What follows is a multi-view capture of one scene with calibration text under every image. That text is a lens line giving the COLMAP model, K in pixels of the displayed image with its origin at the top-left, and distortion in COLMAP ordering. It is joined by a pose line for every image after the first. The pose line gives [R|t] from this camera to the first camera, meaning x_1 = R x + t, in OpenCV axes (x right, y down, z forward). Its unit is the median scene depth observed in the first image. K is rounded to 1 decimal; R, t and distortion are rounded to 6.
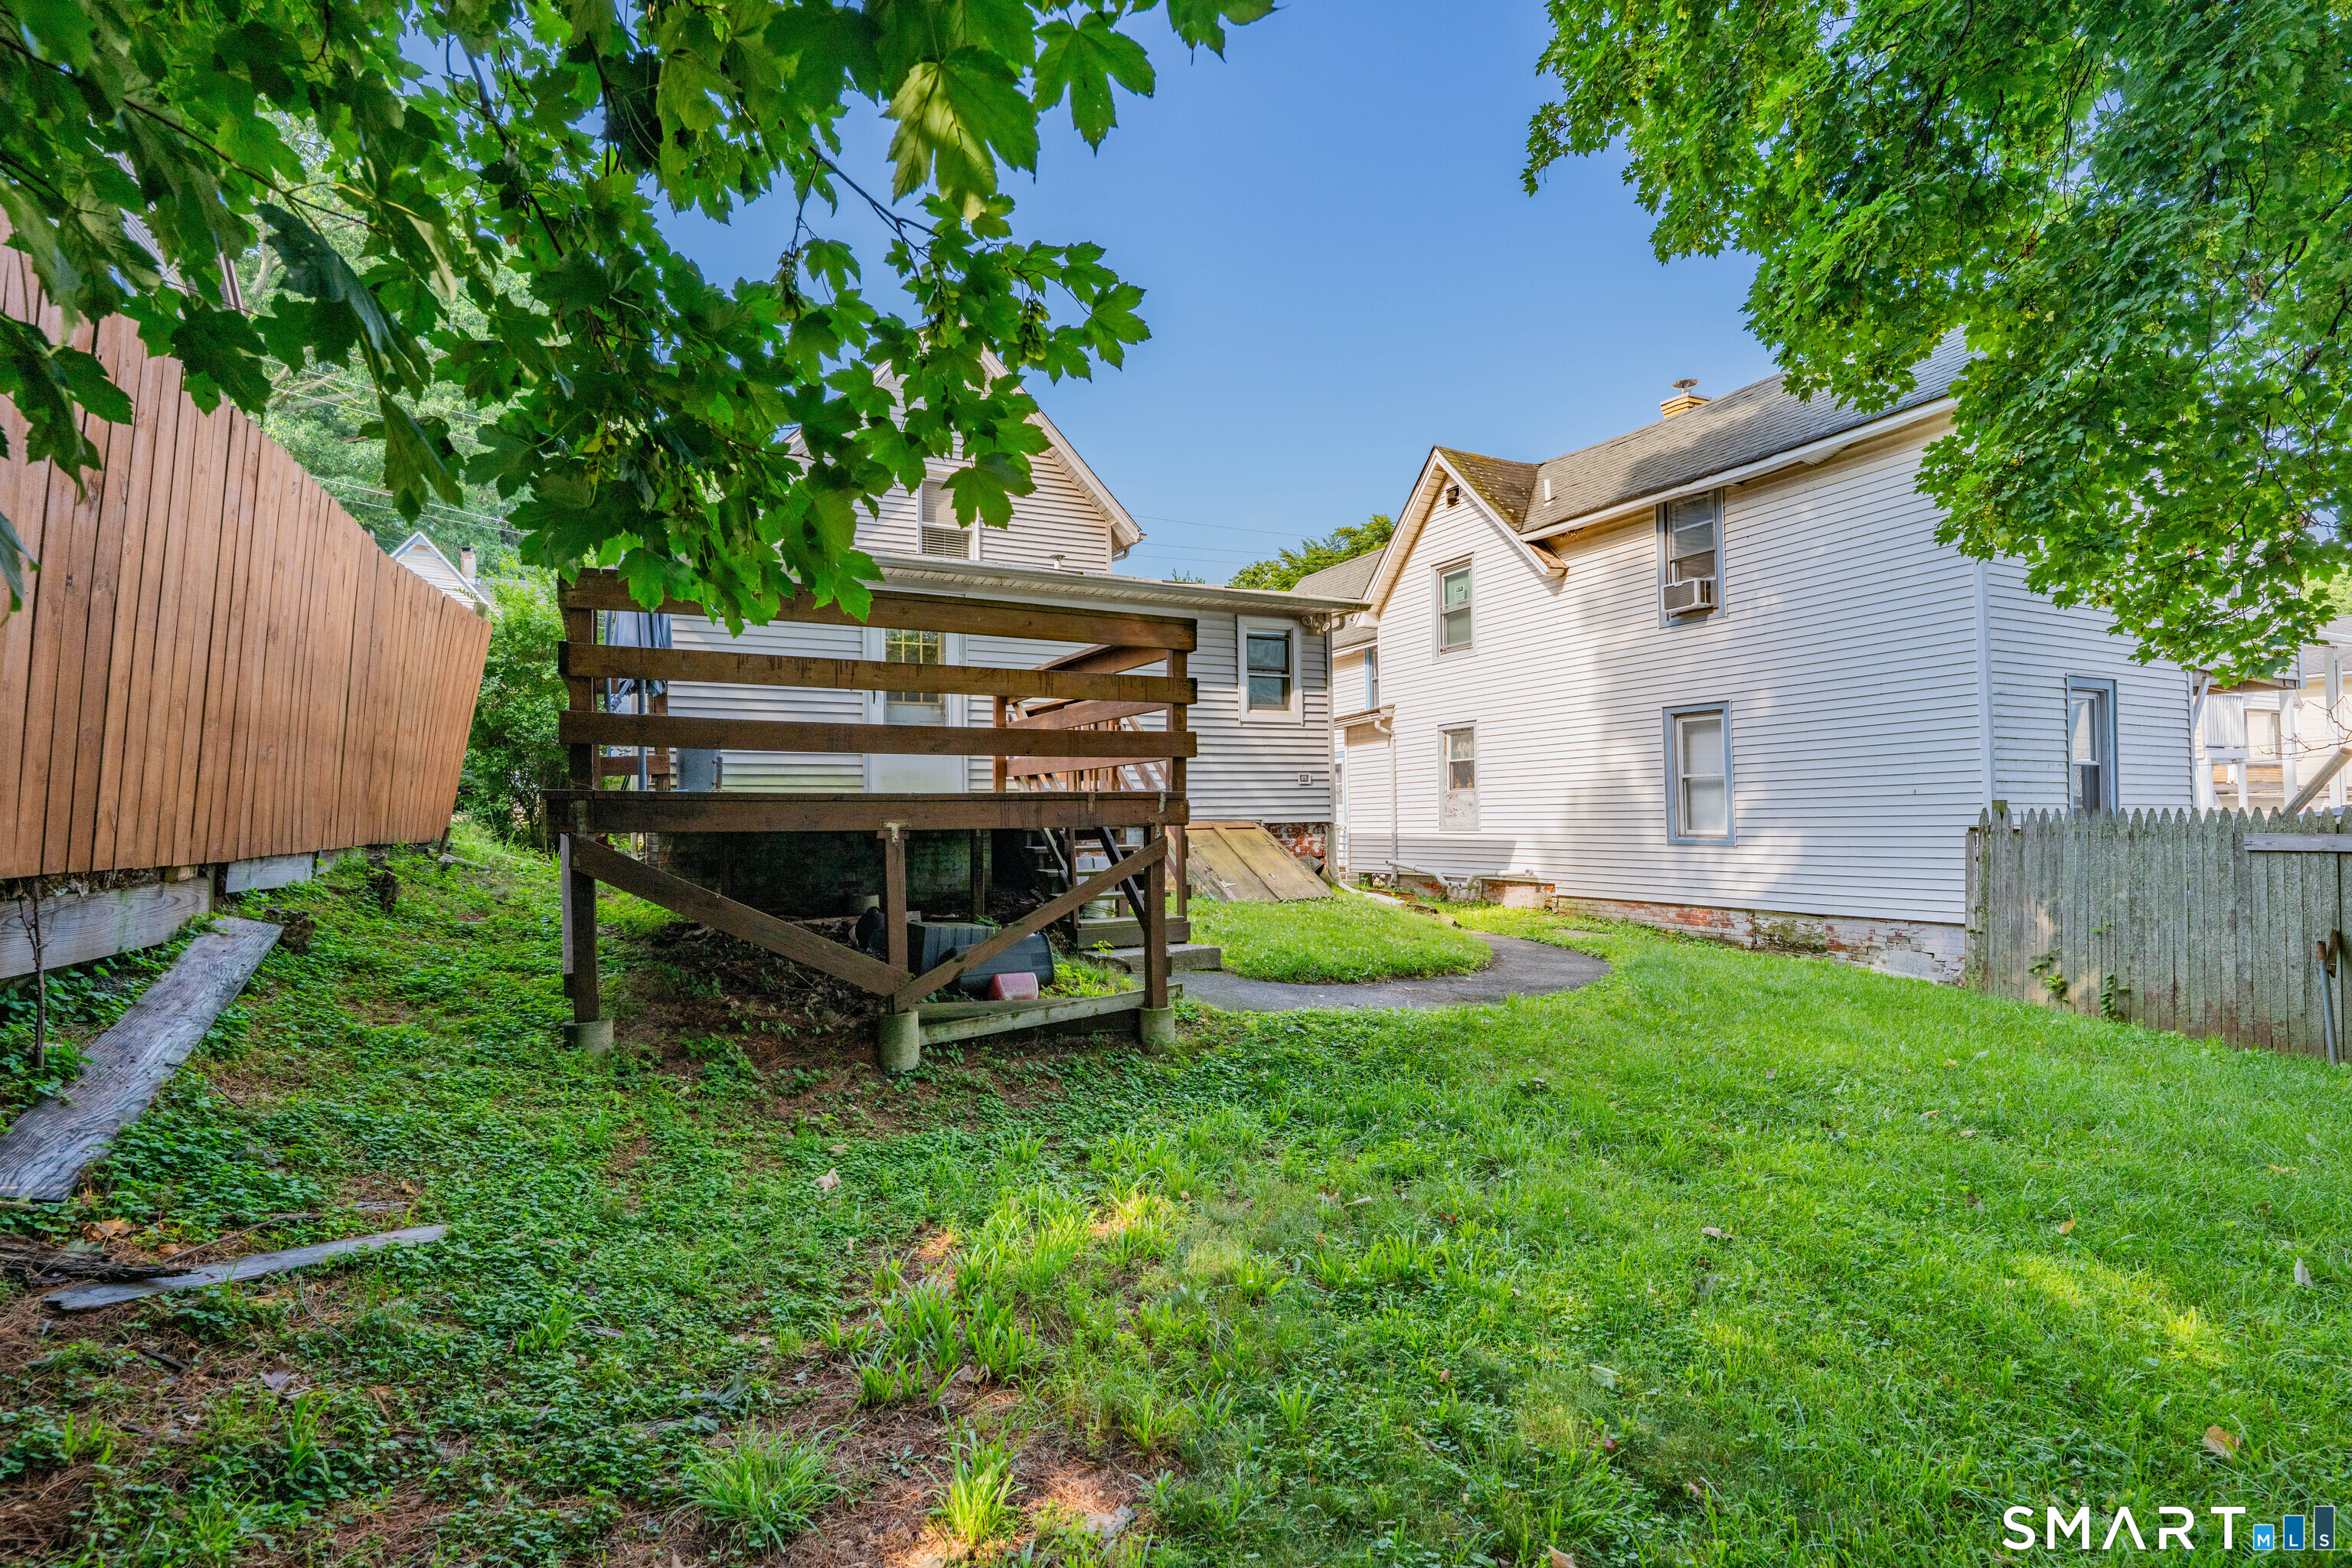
lens RADIAL K [[1128.0, 0, 1168.1], [0, 1128.0, 777.1], [0, 0, 1]] dist [-0.000709, -0.000247]
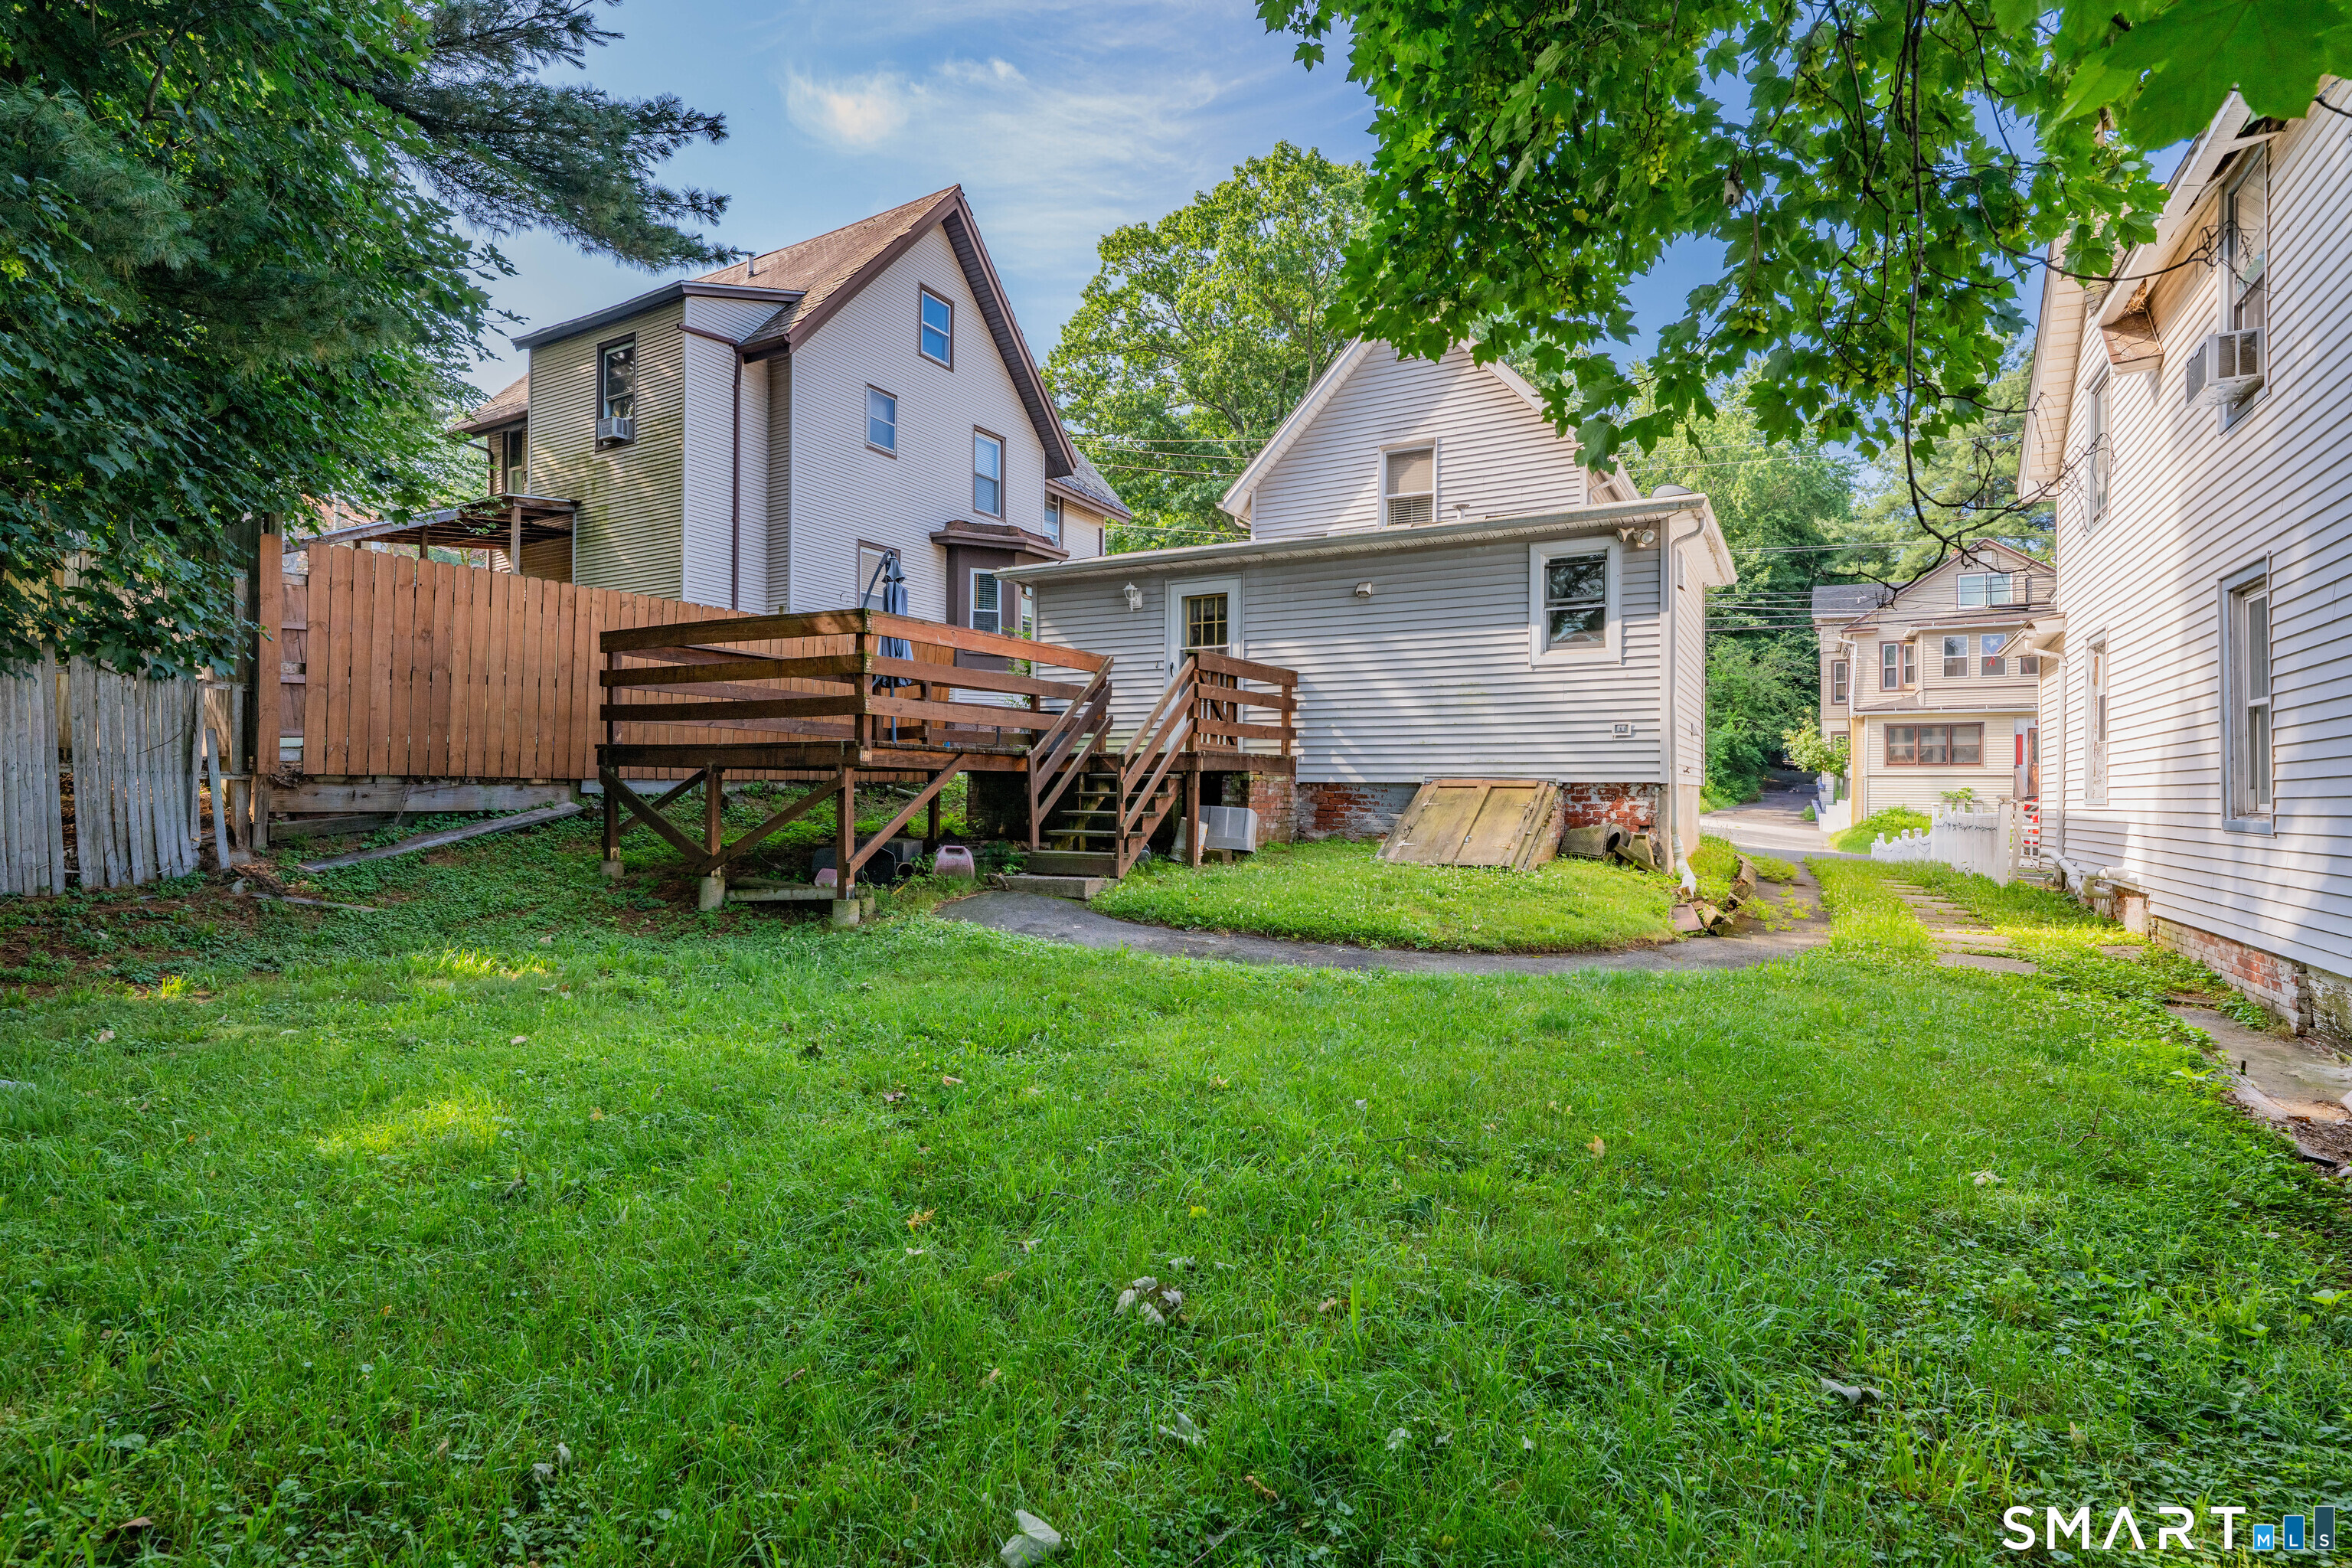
lens RADIAL K [[1128.0, 0, 1164.9], [0, 1128.0, 785.8], [0, 0, 1]] dist [-0.000709, -0.000247]
pose [[0.546560, 0.014885, -0.837288, 0.629810], [0.012392, 0.999589, 0.025859, 0.017442], [0.837328, -0.024509, 0.546151, 0.277894]]
